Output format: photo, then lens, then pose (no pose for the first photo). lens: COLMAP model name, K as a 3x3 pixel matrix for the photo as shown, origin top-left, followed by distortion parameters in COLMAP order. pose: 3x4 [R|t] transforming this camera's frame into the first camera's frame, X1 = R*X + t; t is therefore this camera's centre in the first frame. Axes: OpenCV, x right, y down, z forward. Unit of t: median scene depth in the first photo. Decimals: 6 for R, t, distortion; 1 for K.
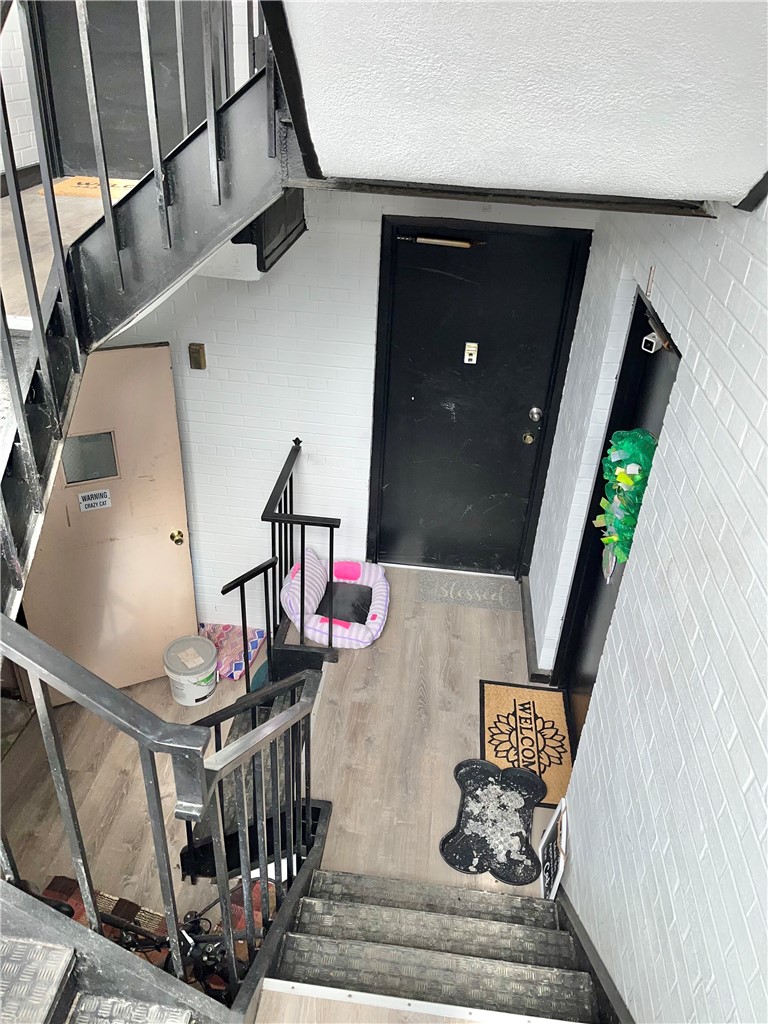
lens RADIAL K [[786.8, 0, 380.0], [0, 786.8, 523.9], [0, 0, 1]] dist [0.071773, -0.102162]
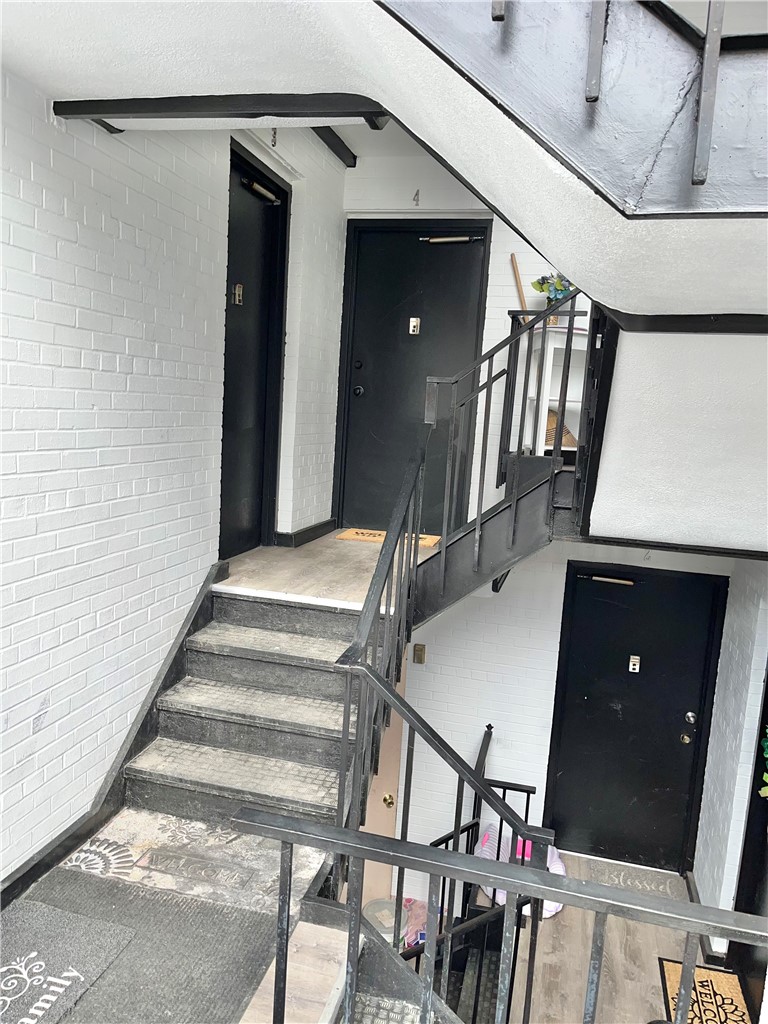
lens RADIAL K [[786.8, 0, 380.0], [0, 786.8, 523.9], [0, 0, 1]] dist [0.071773, -0.102162]
pose [[0.990135, 0.031050, -0.136630, -0.130028], [-0.083915, 0.912319, -0.400790, 0.130552], [0.112205, 0.408302, 0.905925, -0.305028]]
